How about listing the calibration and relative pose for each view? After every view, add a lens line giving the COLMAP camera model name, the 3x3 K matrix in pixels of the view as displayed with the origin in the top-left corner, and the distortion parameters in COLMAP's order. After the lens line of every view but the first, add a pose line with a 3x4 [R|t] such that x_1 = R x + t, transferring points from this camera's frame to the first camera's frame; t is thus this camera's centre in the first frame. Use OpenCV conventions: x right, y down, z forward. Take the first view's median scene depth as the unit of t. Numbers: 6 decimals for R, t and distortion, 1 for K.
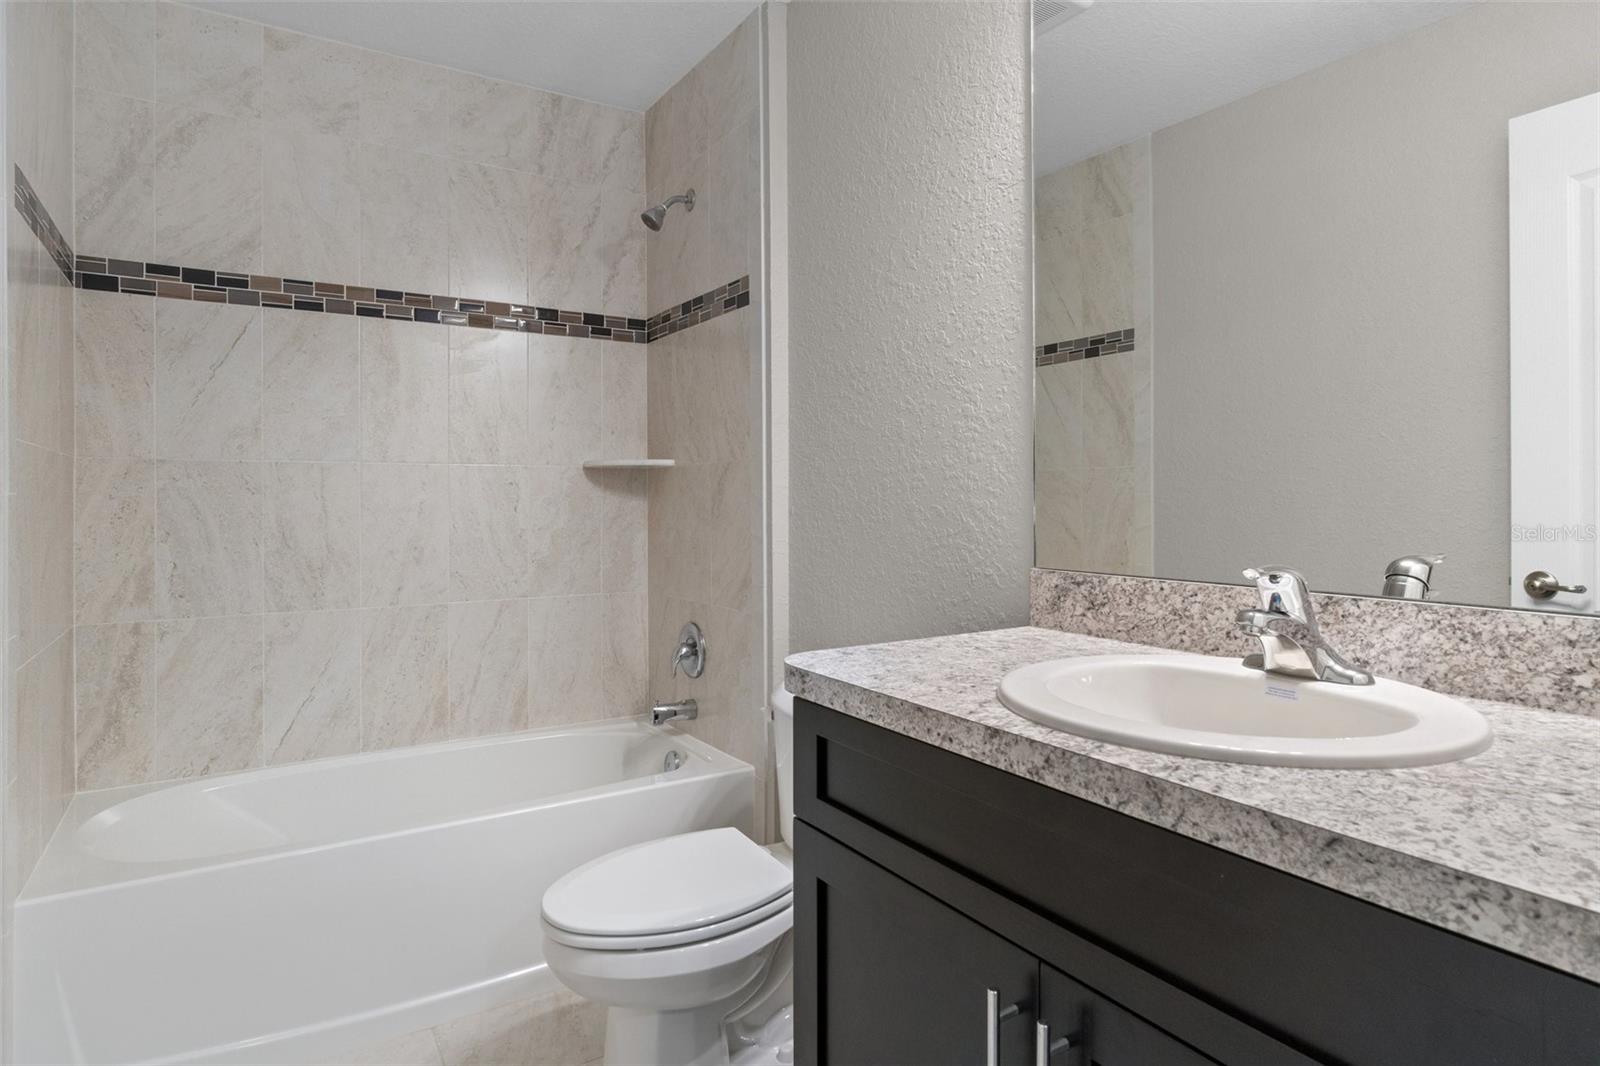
lens RADIAL K [[891.0, 0, 802.3], [0, 891.0, 488.8], [0, 0, 1]] dist [0.004206, 0.000130]
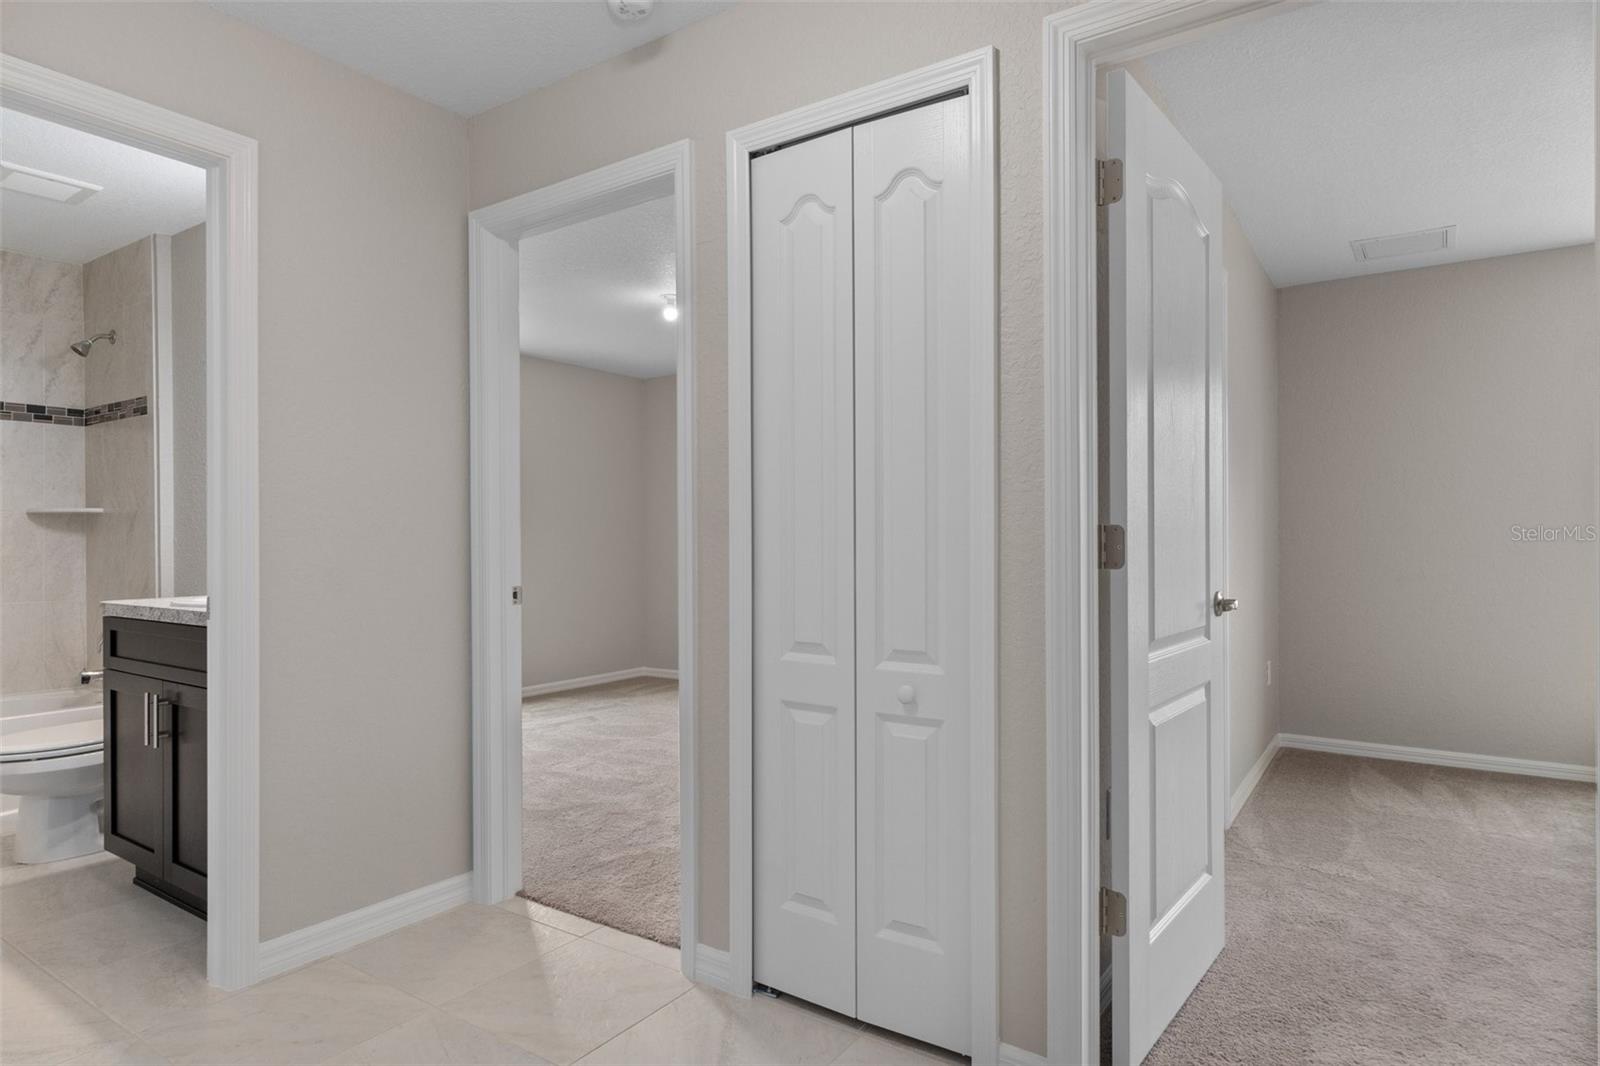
lens RADIAL K [[909.0, 0, 800.0], [0, 909.0, 533.0], [0, 0, 1]] dist [0.006916, -0.000027]
pose [[0.919243, -0.000149, 0.393692, 0.314326], [-0.000629, 0.999998, 0.001849, 0.004504], [-0.393691, -0.001947, 0.919241, -0.824834]]
